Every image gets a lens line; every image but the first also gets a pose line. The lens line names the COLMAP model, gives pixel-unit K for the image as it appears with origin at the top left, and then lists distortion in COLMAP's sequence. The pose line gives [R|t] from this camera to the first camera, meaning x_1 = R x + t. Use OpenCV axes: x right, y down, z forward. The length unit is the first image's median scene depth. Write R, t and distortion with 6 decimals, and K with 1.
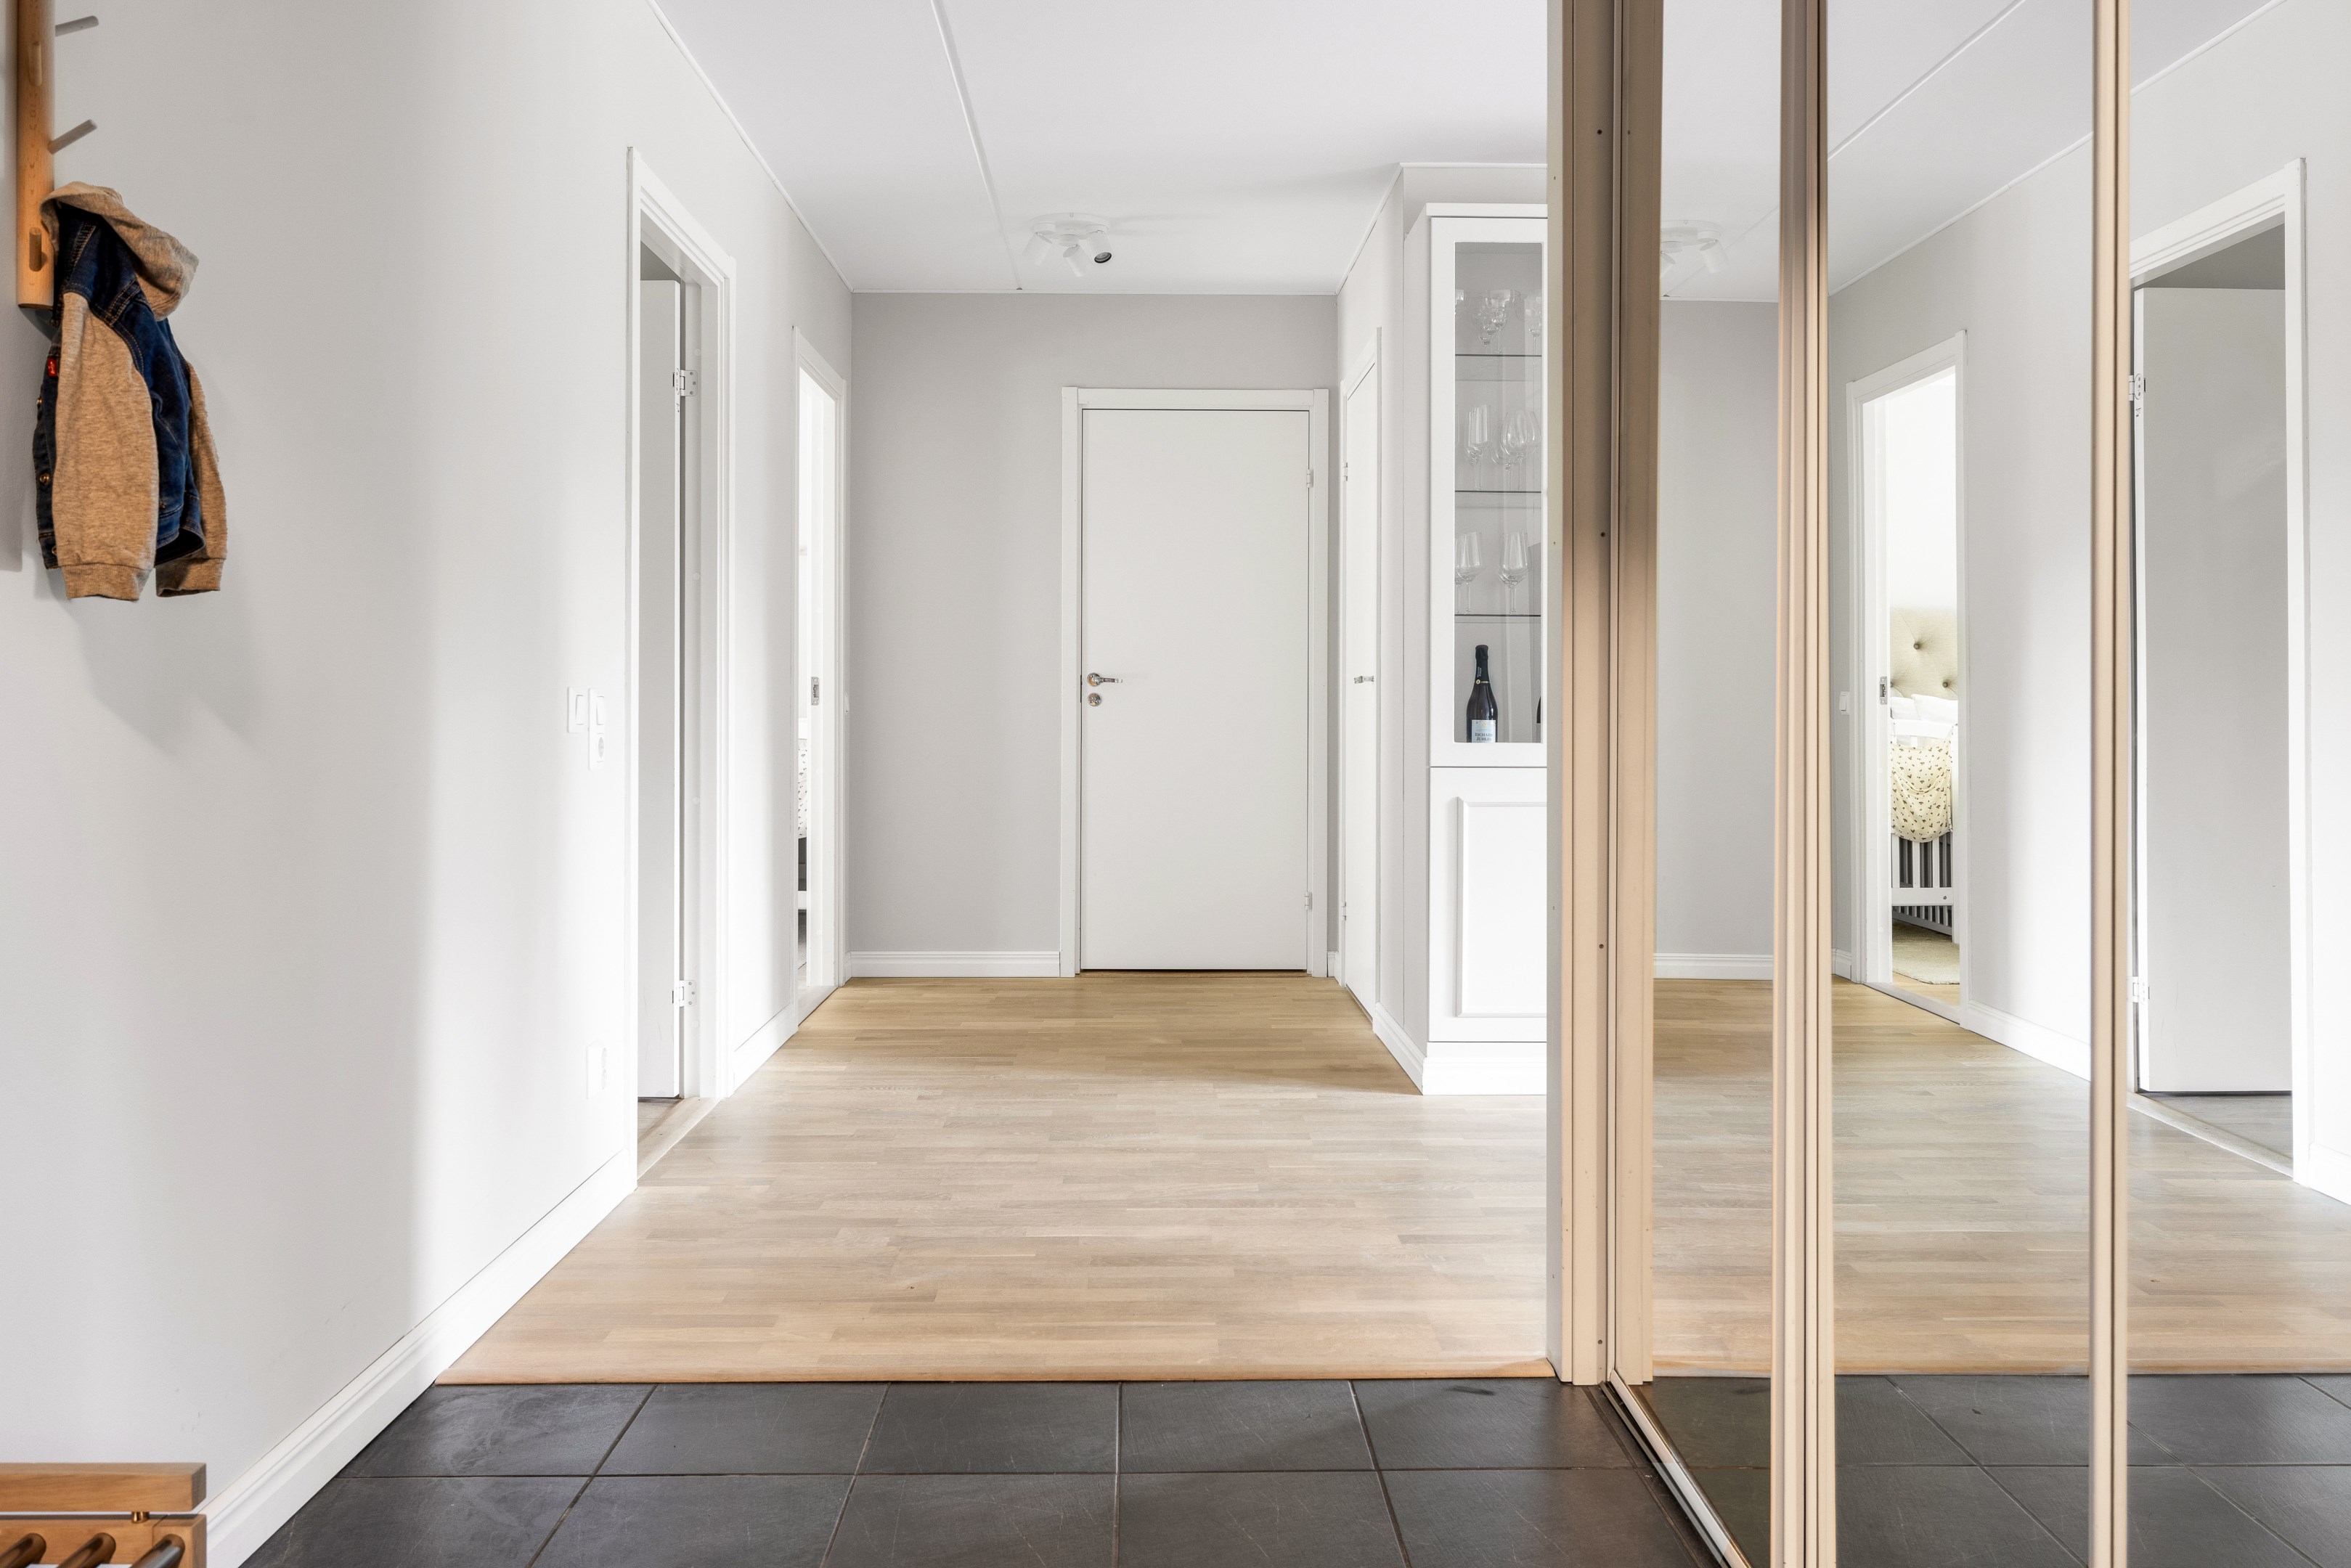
lens RADIAL K [[1720.0, 0, 1180.7], [0, 1720.0, 734.5], [0, 0, 1]] dist [-0.002480, -0.000006]
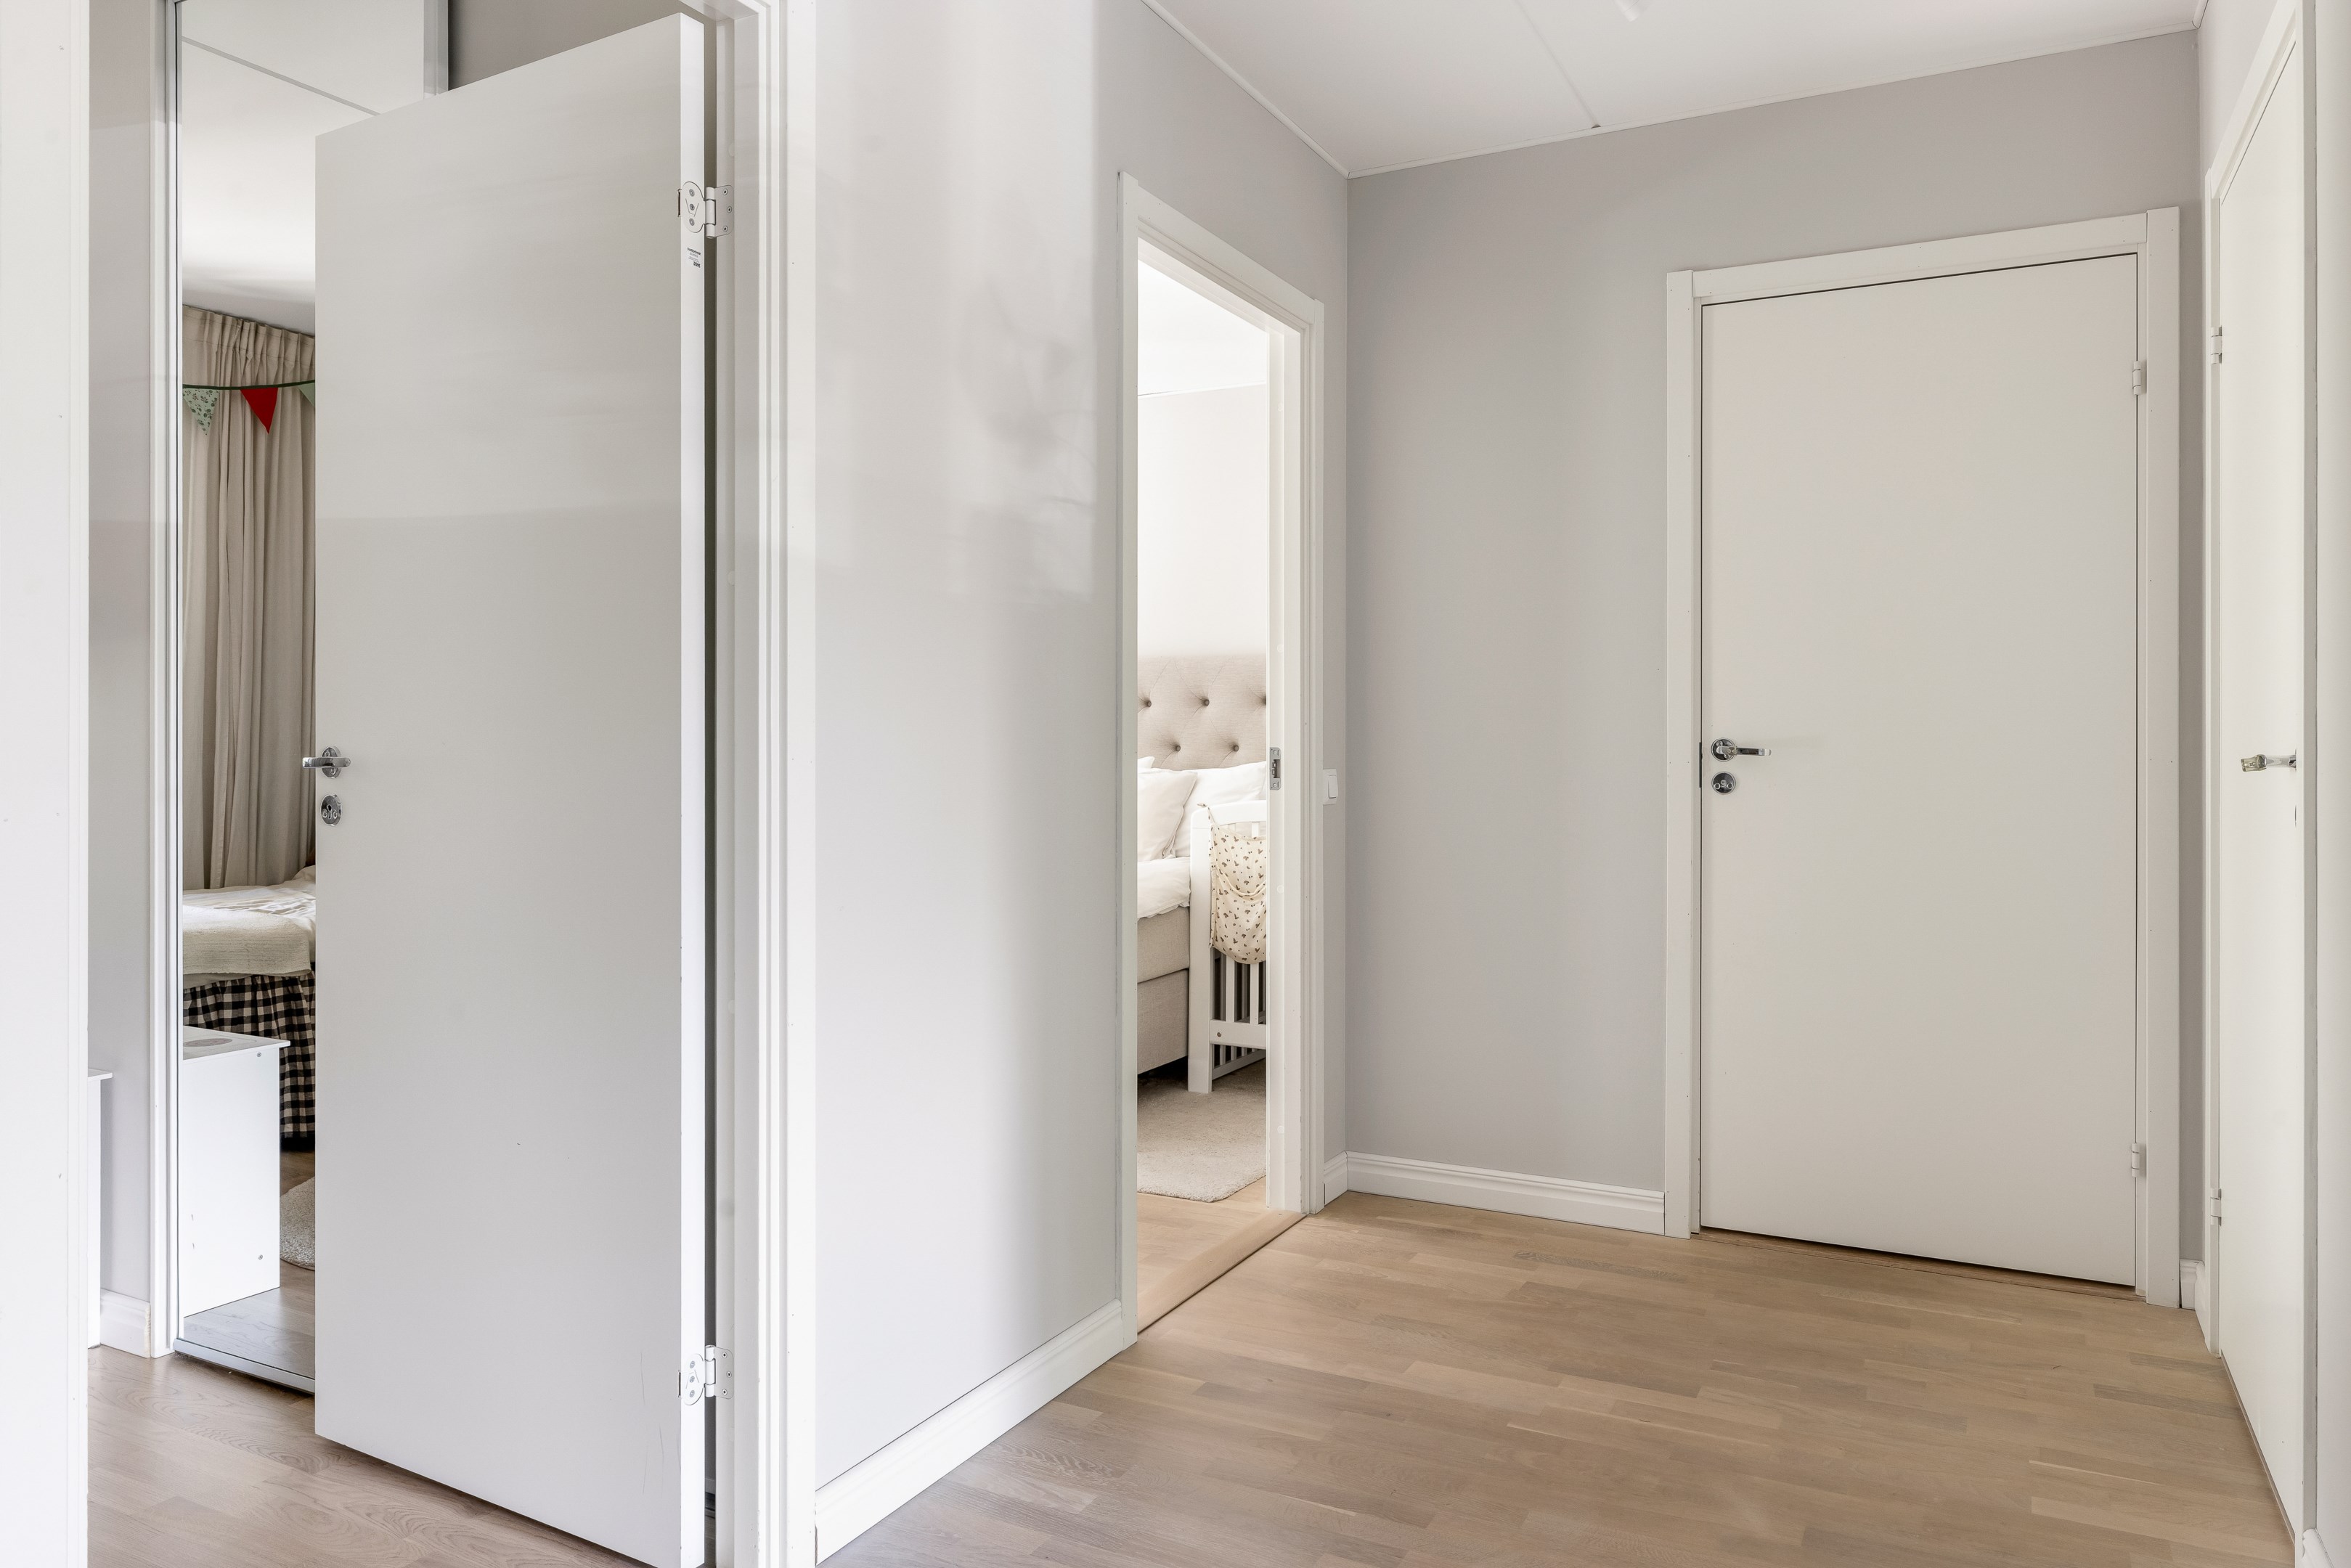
lens RADIAL K [[1573.4, 0, 1177.3], [0, 1573.4, 751.5], [0, 0, 1]] dist [-0.005016, -0.001786]
pose [[0.881522, -0.000650, -0.472142, 0.041509], [-0.007112, 0.999867, -0.014654, -0.022113], [0.472089, 0.016276, 0.881401, 0.426423]]
